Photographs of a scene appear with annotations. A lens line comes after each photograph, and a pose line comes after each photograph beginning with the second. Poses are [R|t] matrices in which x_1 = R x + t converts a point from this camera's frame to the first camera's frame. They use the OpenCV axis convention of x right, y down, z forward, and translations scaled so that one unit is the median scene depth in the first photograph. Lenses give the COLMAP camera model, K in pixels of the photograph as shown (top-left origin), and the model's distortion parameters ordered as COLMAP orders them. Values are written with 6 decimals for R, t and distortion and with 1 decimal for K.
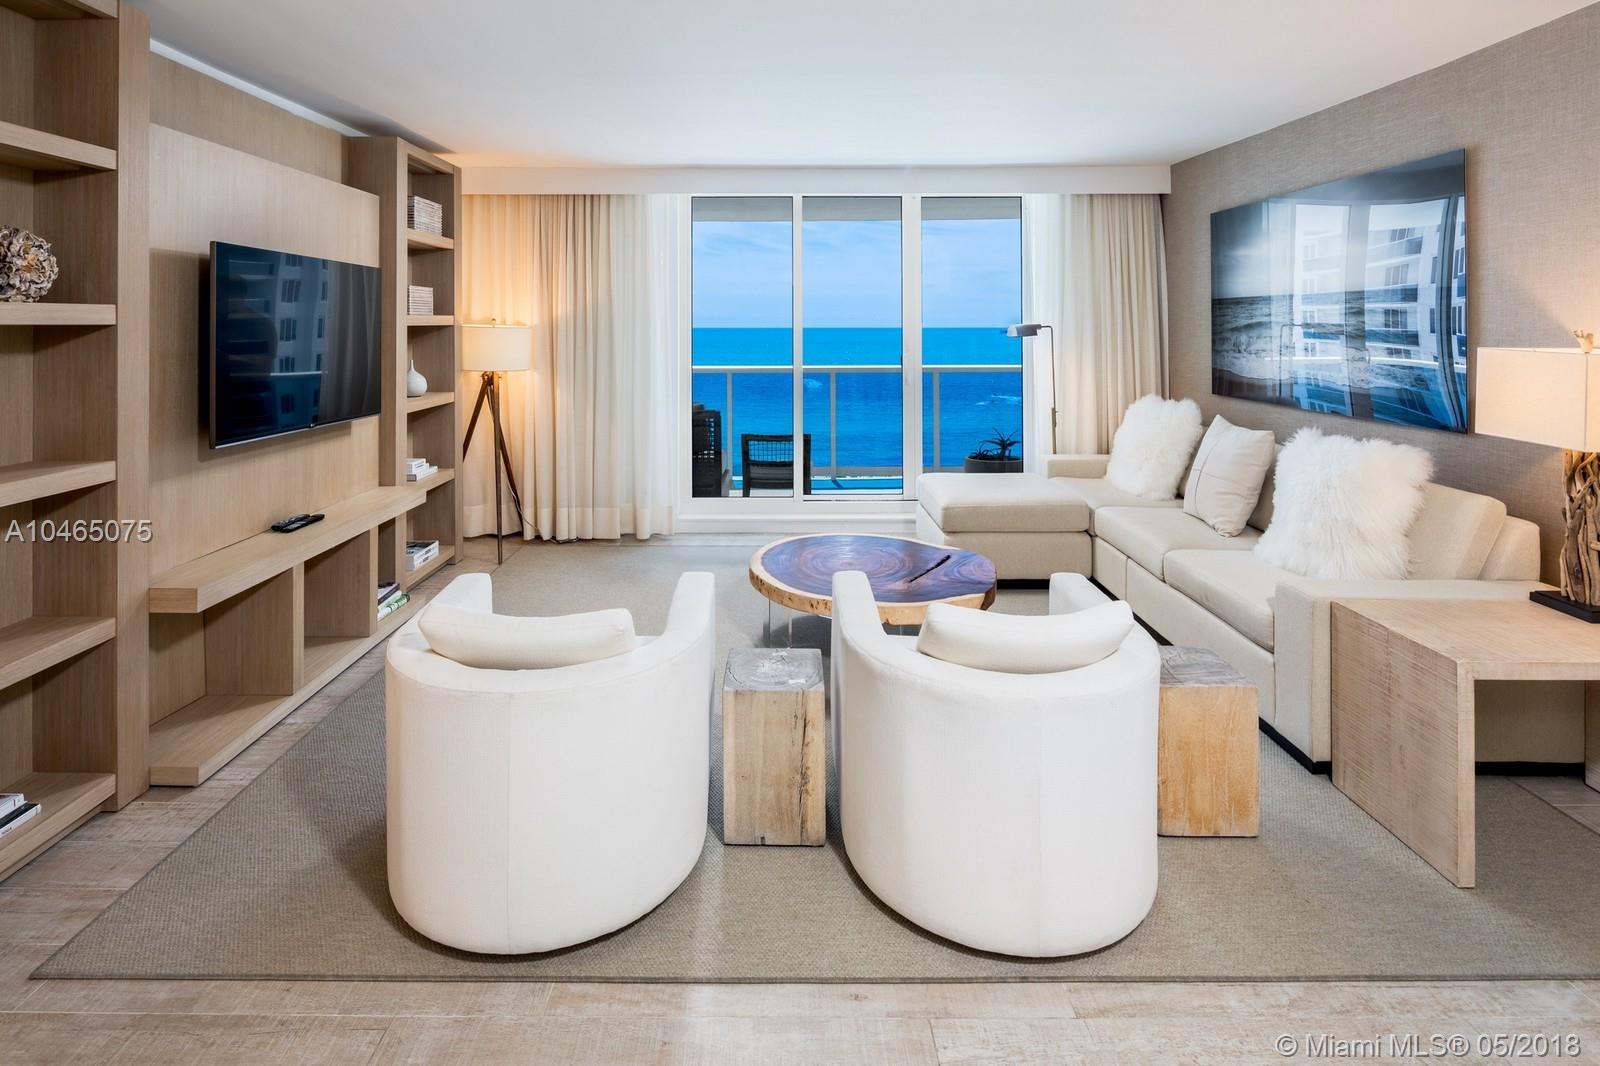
lens RADIAL K [[886.6, 0, 827.4], [0, 886.6, 350.3], [0, 0, 1]] dist [0.003115, -0.003873]
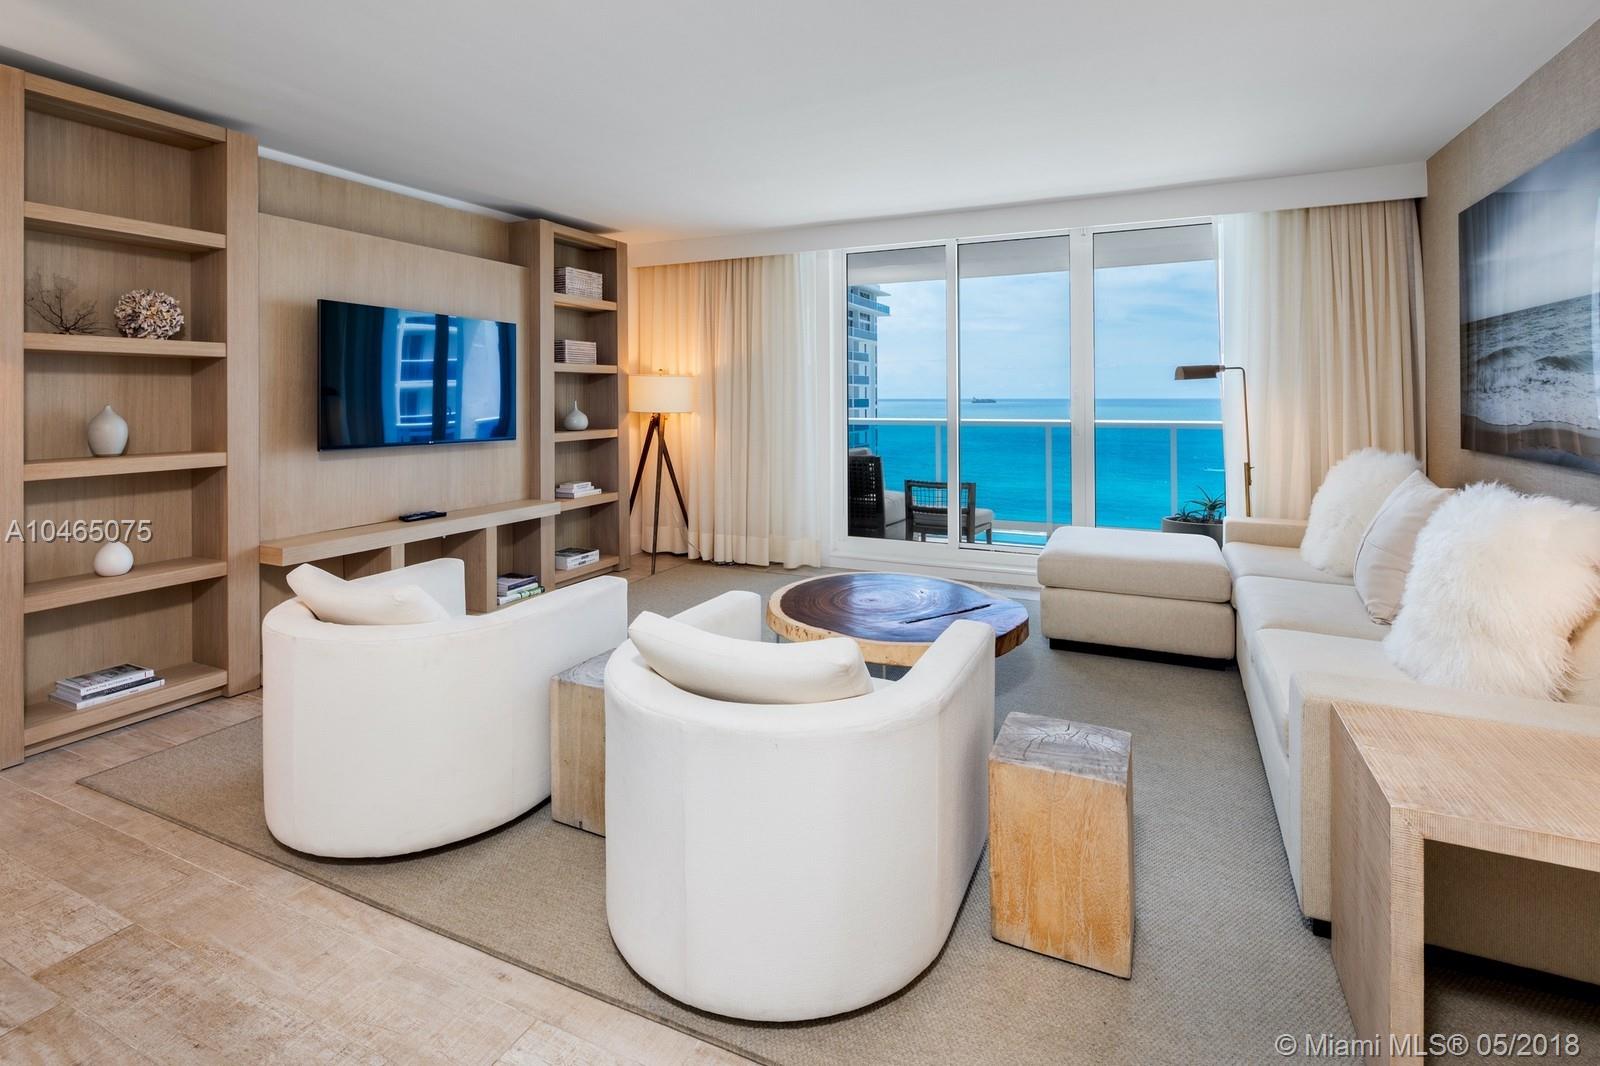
lens RADIAL K [[813.7, 0, 797.5], [0, 813.7, 426.3], [0, 0, 1]] dist [0.000937, -0.001178]
pose [[0.885032, 0.007575, -0.465469, 0.321114], [-0.004997, 0.999965, 0.006774, 0.035719], [0.465504, -0.003669, 0.885038, 0.137599]]
